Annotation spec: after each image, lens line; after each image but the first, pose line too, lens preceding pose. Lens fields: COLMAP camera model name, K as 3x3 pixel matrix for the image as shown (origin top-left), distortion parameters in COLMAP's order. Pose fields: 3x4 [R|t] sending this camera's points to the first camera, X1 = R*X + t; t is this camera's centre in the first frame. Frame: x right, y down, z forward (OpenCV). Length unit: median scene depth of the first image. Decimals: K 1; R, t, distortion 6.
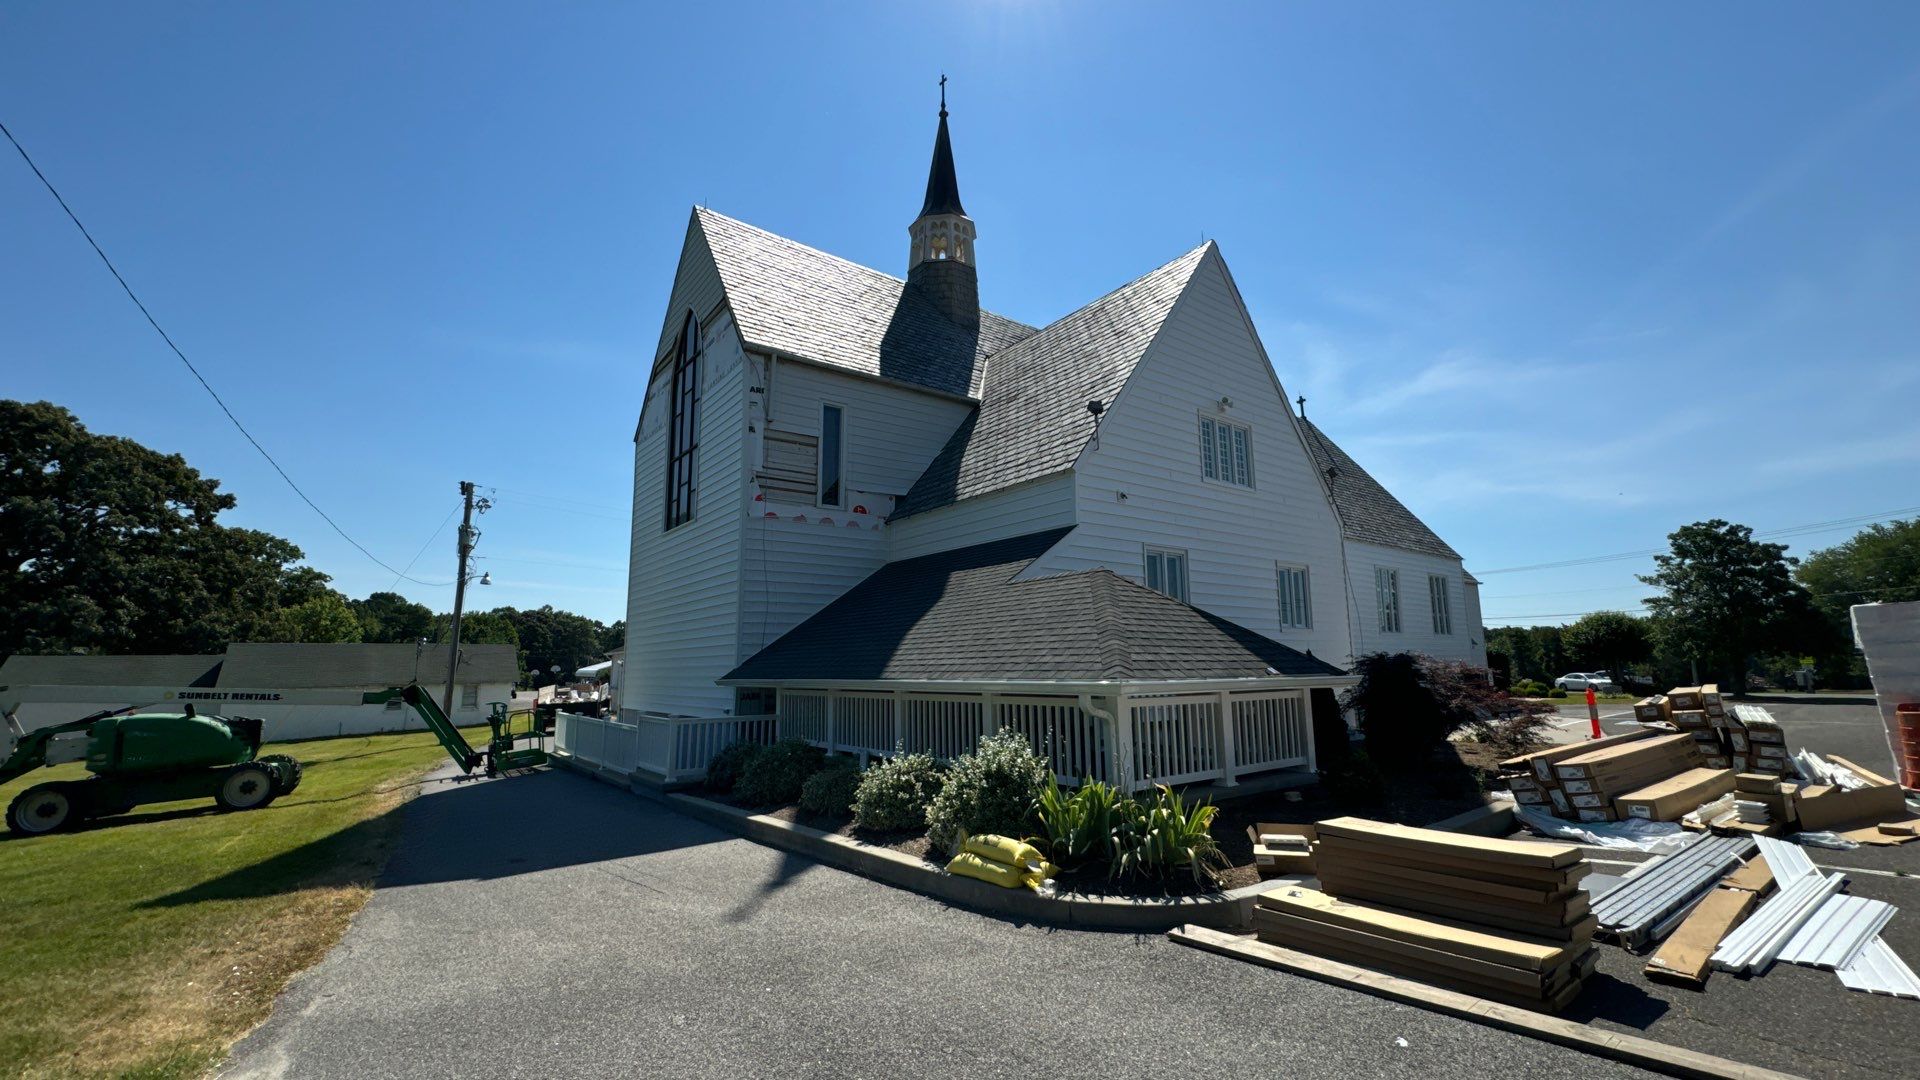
lens RADIAL K [[772.6, 0, 950.2], [0, 772.6, 541.1], [0, 0, 1]] dist [-0.002769, 0.000335]
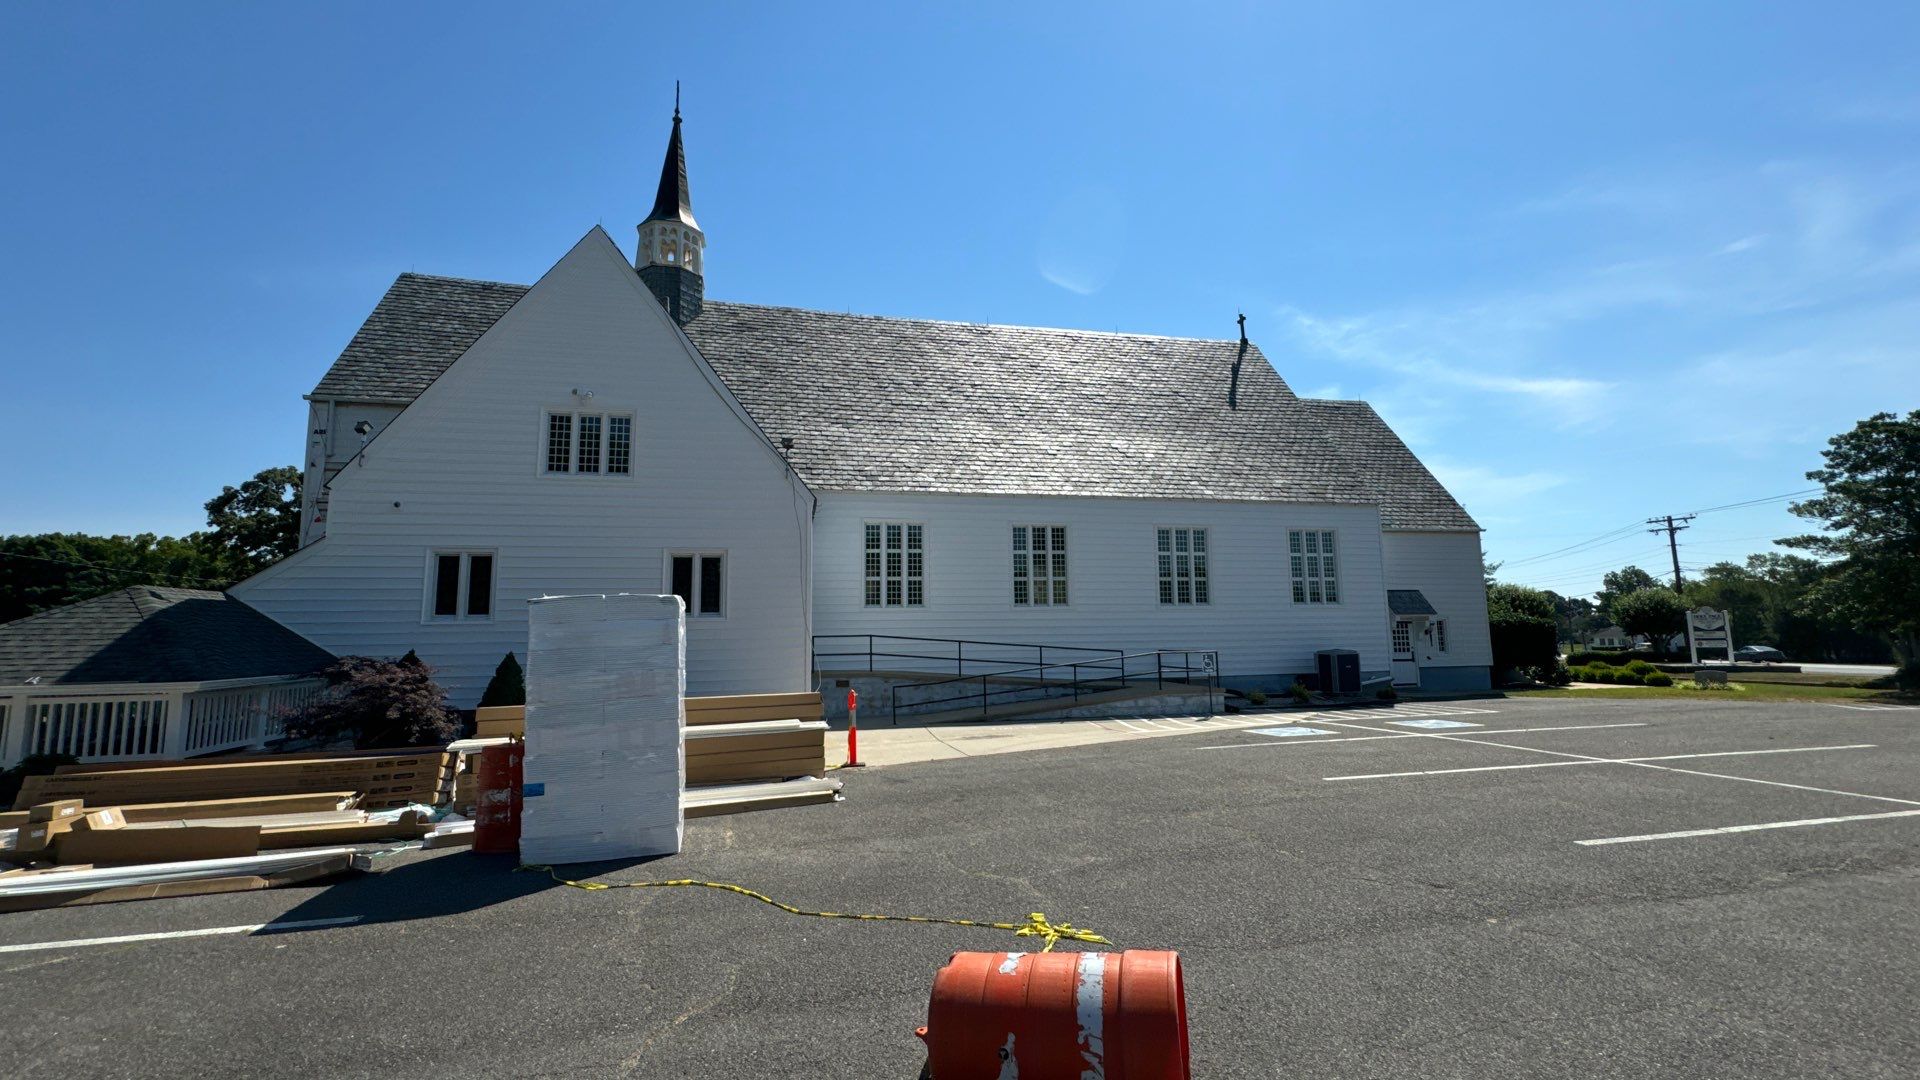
lens RADIAL K [[766.4, 0, 957.9], [0, 766.4, 536.4], [0, 0, 1]] dist [-0.001147, 0.000676]
pose [[0.914642, -0.054647, -0.400554, 1.353738], [0.070560, 0.997192, 0.025073, 0.014793], [0.398059, -0.051196, 0.915930, 0.316112]]
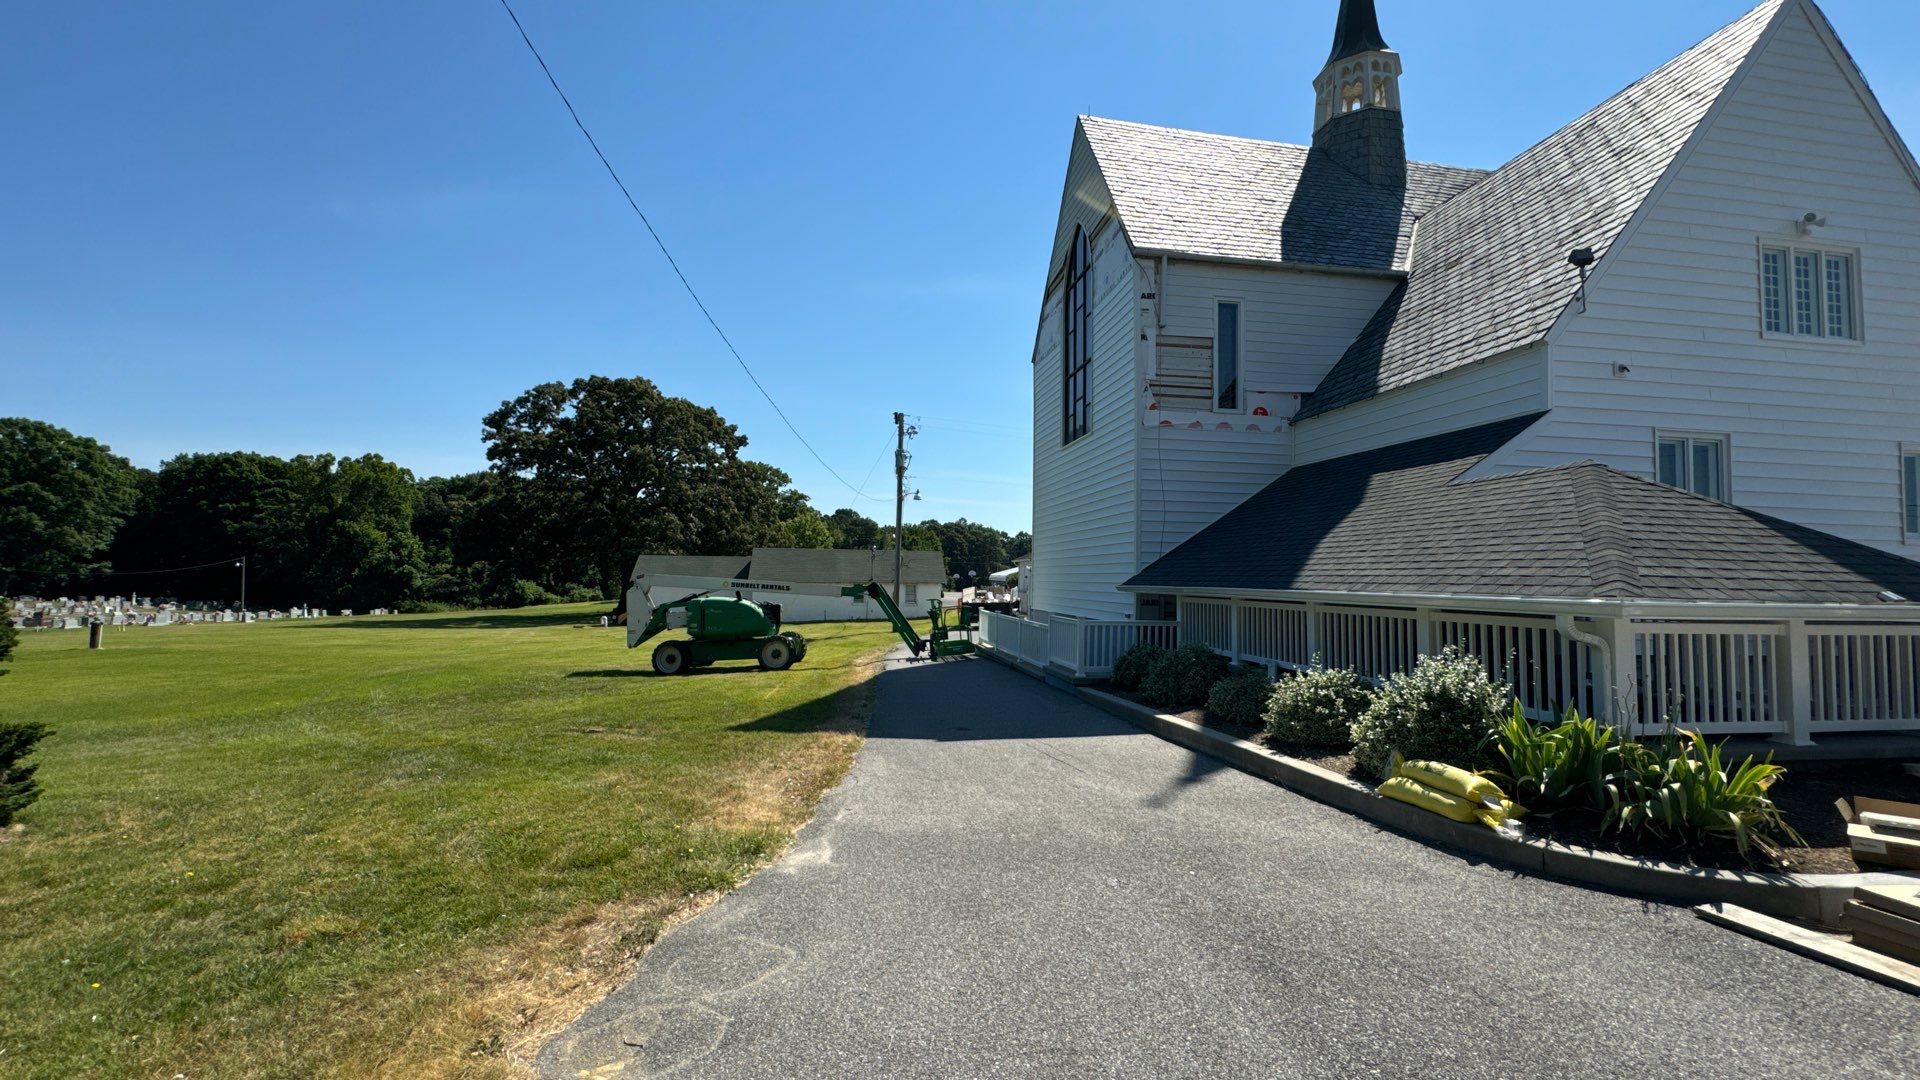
lens RADIAL K [[769.7, 0, 957.7], [0, 769.7, 538.0], [0, 0, 1]] dist [-0.000393, 0.000068]
pose [[0.887988, 0.002278, -0.459861, -0.016641], [0.047635, 0.994153, 0.096907, 0.004771], [0.457393, -0.107958, 0.882687, -0.009547]]
